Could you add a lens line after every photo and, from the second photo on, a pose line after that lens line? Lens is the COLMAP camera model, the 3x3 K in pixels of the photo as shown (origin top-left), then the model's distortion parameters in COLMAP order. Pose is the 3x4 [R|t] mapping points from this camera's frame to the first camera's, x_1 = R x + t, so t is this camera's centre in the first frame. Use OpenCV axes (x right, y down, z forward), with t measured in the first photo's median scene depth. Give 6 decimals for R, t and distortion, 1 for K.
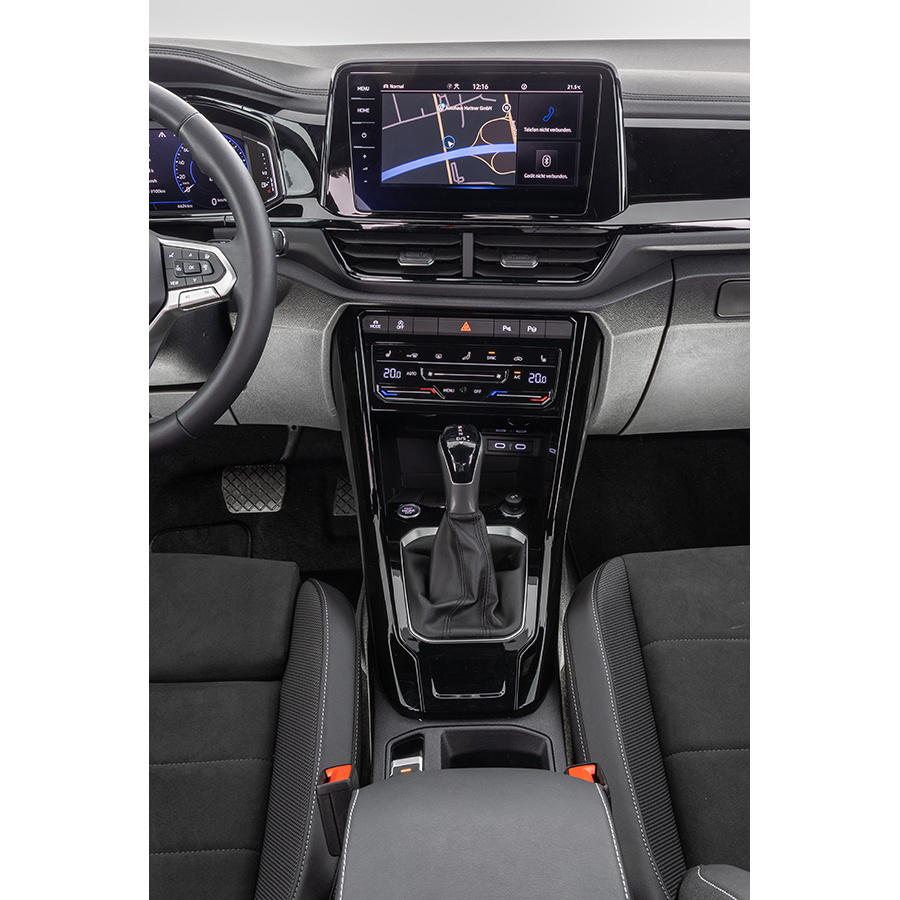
lens RADIAL K [[989.7, 0, 452.9], [0, 989.7, 446.6], [0, 0, 1]] dist [-0.001822, 0.000000]
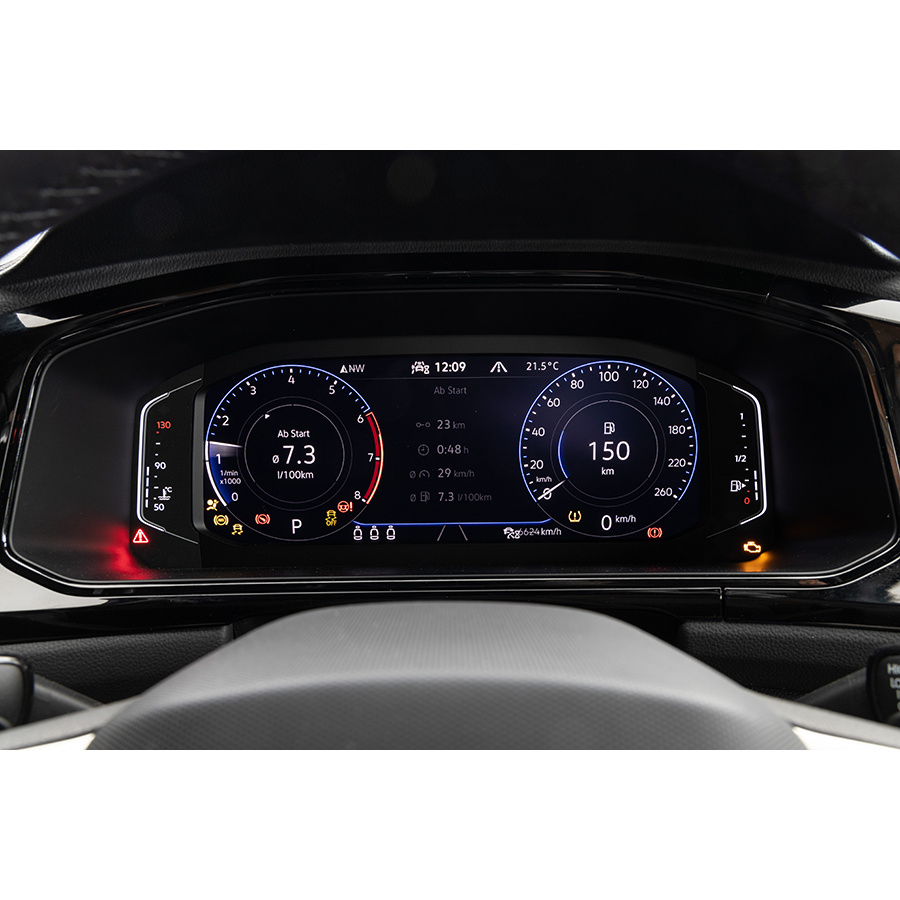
lens RADIAL K [[814.0, 0, 447.1], [0, 814.0, 449.9], [0, 0, 1]] dist [-0.002064, 0.000000]
pose [[0.999805, 0.009450, -0.017362, -0.336234], [-0.012800, 0.978810, -0.204369, -0.229686], [0.015063, 0.204551, 0.978740, 0.731789]]
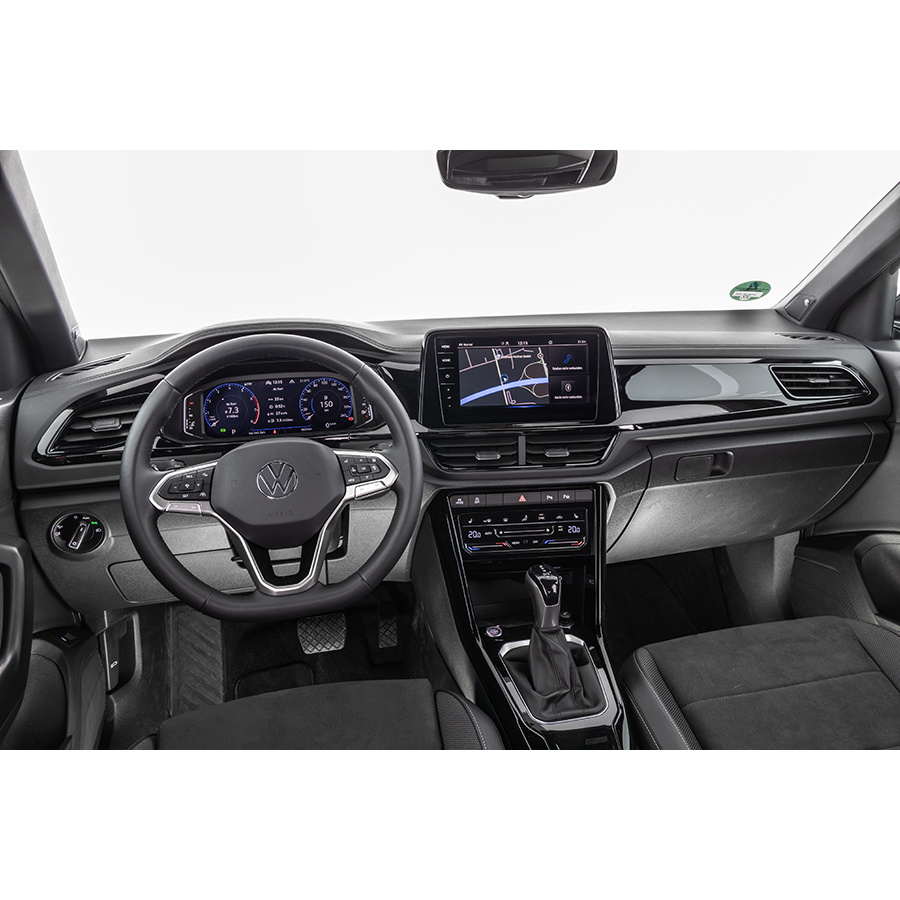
lens RADIAL K [[702.4, 0, 454.4], [0, 702.4, 447.1], [0, 0, 1]] dist [-0.007848, 0.004383]
pose [[0.978549, -0.056620, 0.198082, -0.293949], [0.096012, 0.976028, -0.195325, -0.001348], [-0.182274, 0.210153, 0.960527, 0.000314]]
